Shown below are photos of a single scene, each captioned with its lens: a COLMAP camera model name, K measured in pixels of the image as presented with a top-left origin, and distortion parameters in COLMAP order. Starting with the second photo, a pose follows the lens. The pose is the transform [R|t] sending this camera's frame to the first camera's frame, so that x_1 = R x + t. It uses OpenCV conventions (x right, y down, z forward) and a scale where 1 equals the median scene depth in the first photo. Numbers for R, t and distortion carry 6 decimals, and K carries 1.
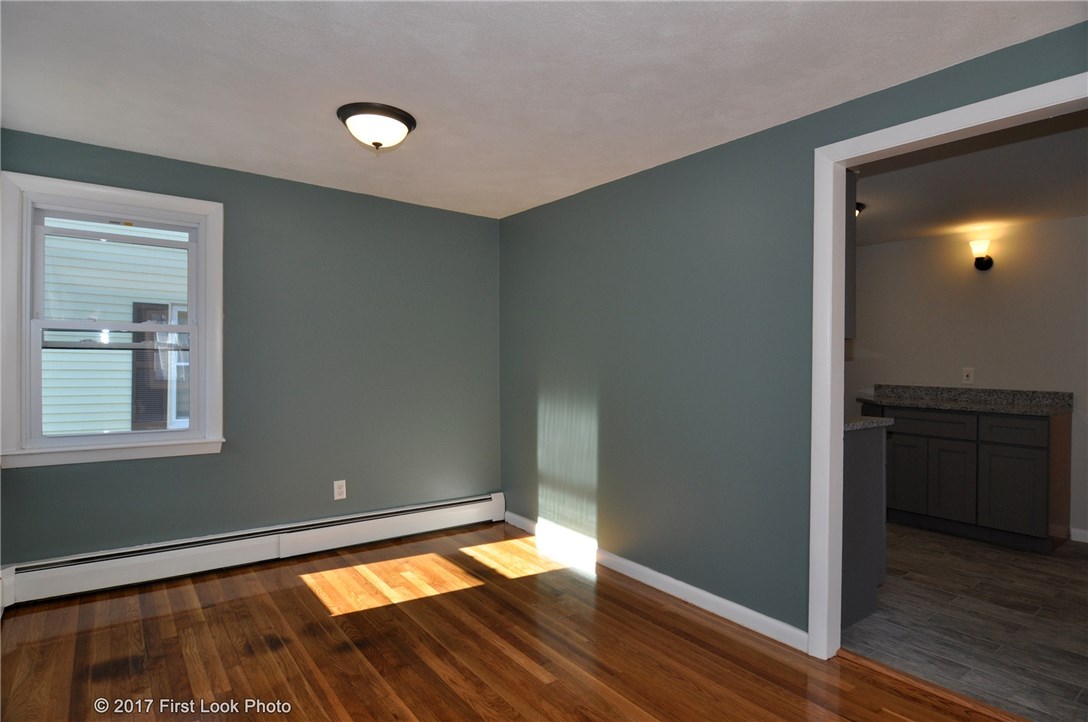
lens RADIAL K [[578.6, 0, 561.6], [0, 578.6, 365.1], [0, 0, 1]] dist [-0.002354, -0.001504]
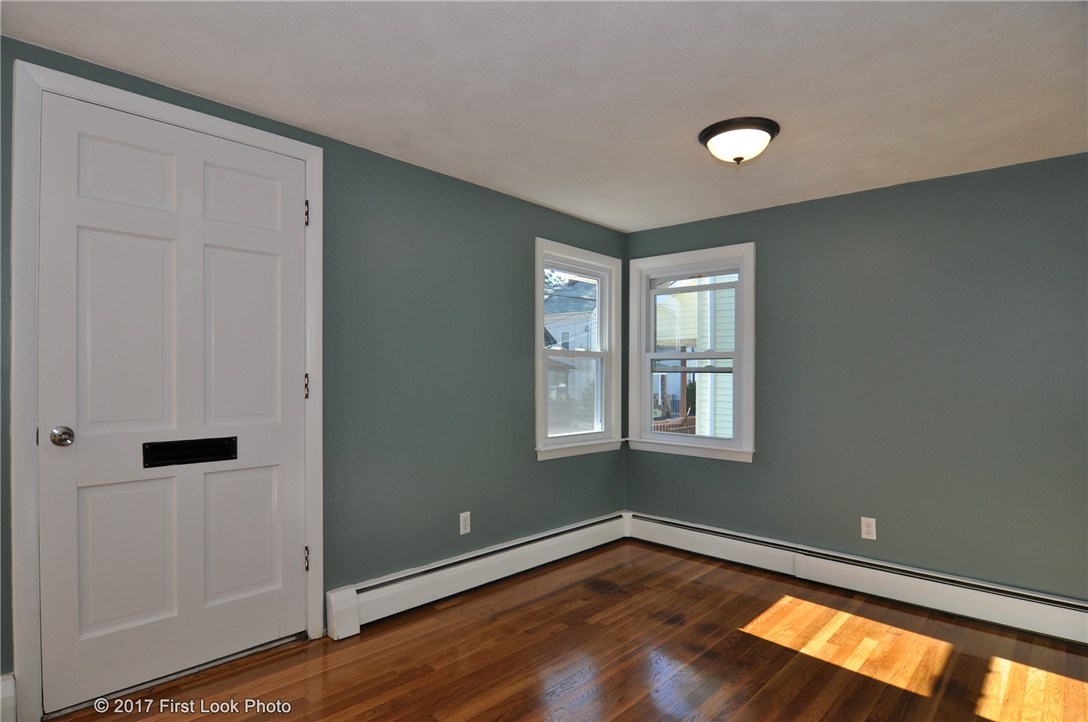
lens RADIAL K [[597.0, 0, 524.7], [0, 597.0, 374.6], [0, 0, 1]] dist [-0.002949, -0.002854]
pose [[0.149820, -0.012538, -0.988634, 0.513184], [-0.018628, 0.999706, -0.015501, 0.006714], [0.988538, 0.020739, 0.149543, 0.397776]]
